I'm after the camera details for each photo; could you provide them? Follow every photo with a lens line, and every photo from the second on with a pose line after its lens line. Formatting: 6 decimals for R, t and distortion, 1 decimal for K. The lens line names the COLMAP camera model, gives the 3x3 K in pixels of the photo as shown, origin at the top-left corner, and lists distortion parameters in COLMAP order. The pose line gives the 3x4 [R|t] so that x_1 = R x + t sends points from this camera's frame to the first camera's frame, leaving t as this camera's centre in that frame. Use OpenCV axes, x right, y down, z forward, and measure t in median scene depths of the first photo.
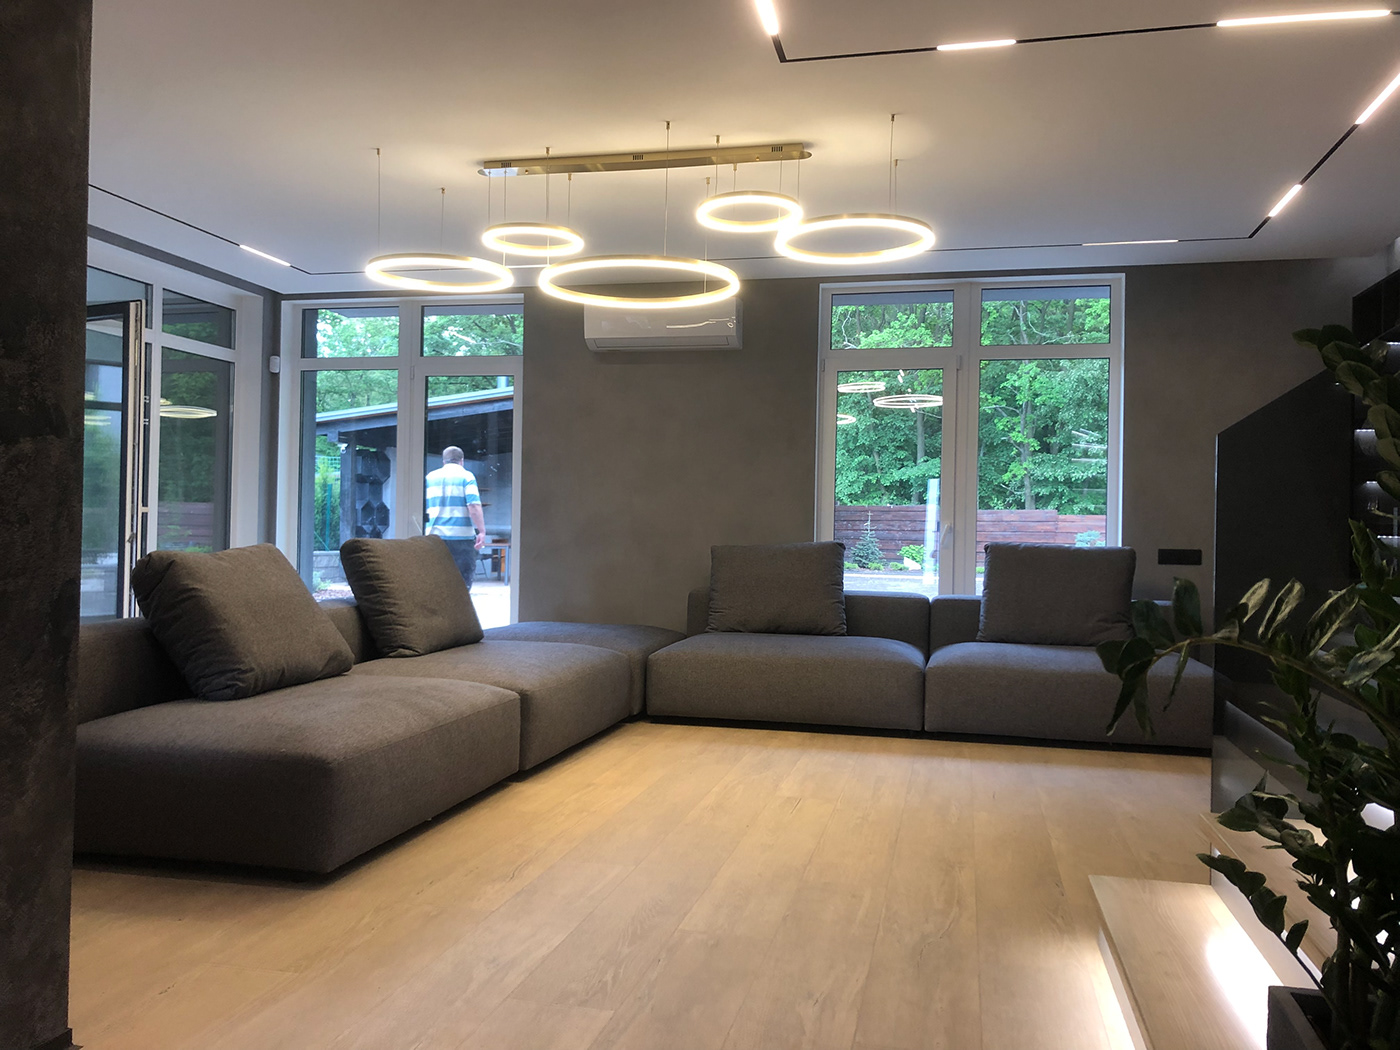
lens RADIAL K [[1152.7, 0, 700.0], [0, 1152.7, 525.0], [0, 0, 1]] dist [0.048042, -0.002856]
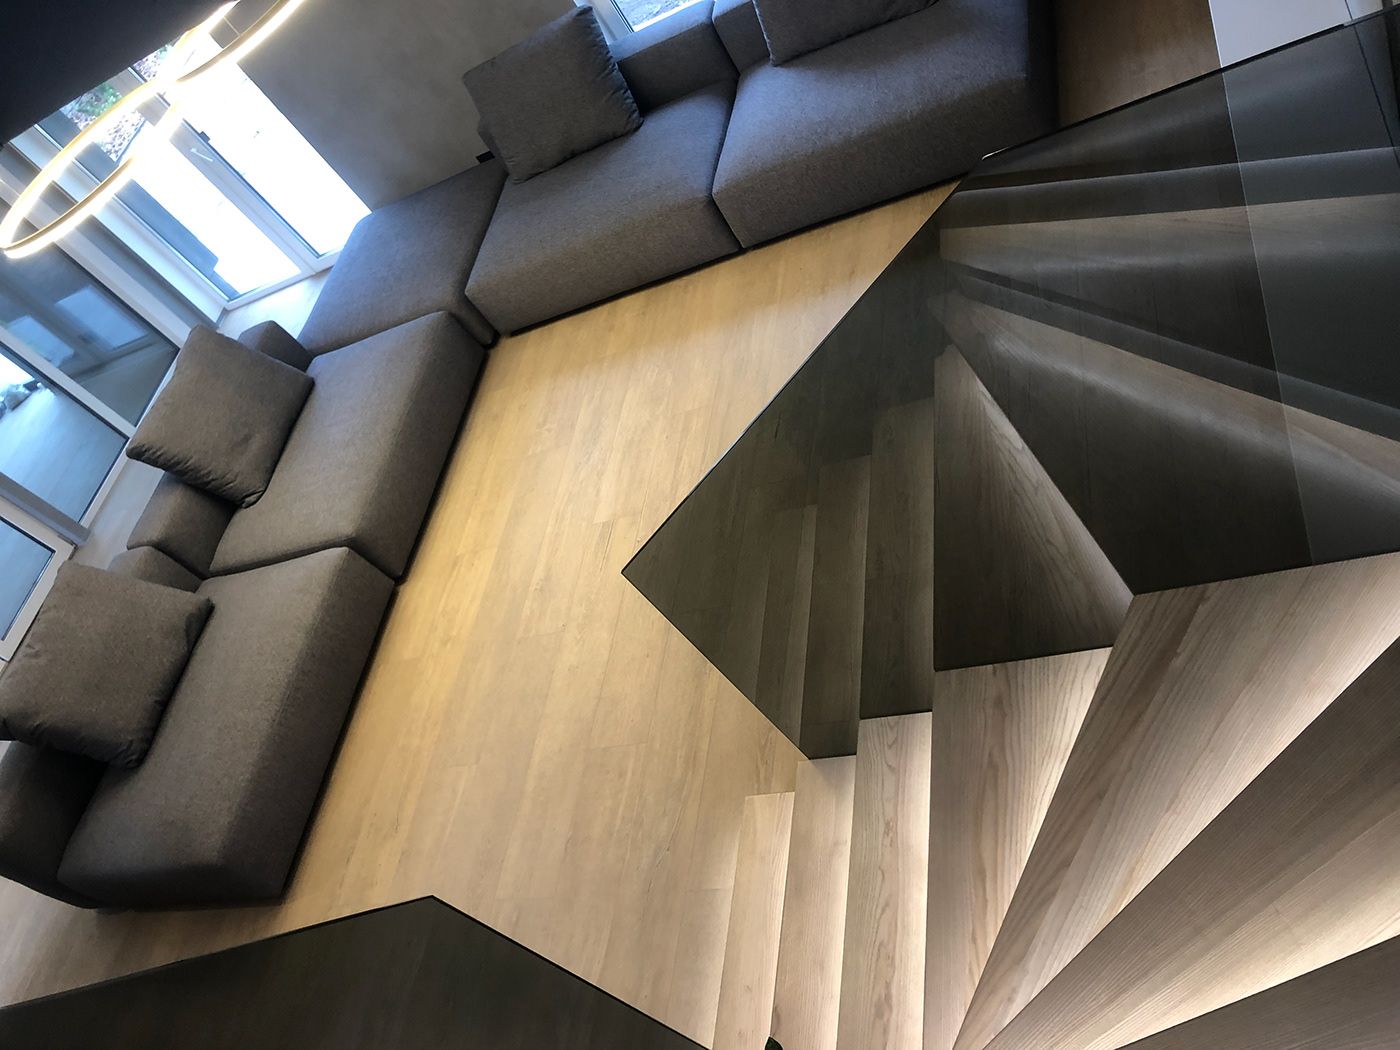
lens RADIAL K [[1152.7, 0, 700.0], [0, 1152.7, 525.0], [0, 0, 1]] dist [0.048042, -0.002856]
pose [[0.853842, -0.373015, -0.363062, 0.721576], [0.518669, 0.550711, 0.653988, -0.548440], [-0.044005, -0.746711, 0.663691, 0.397157]]
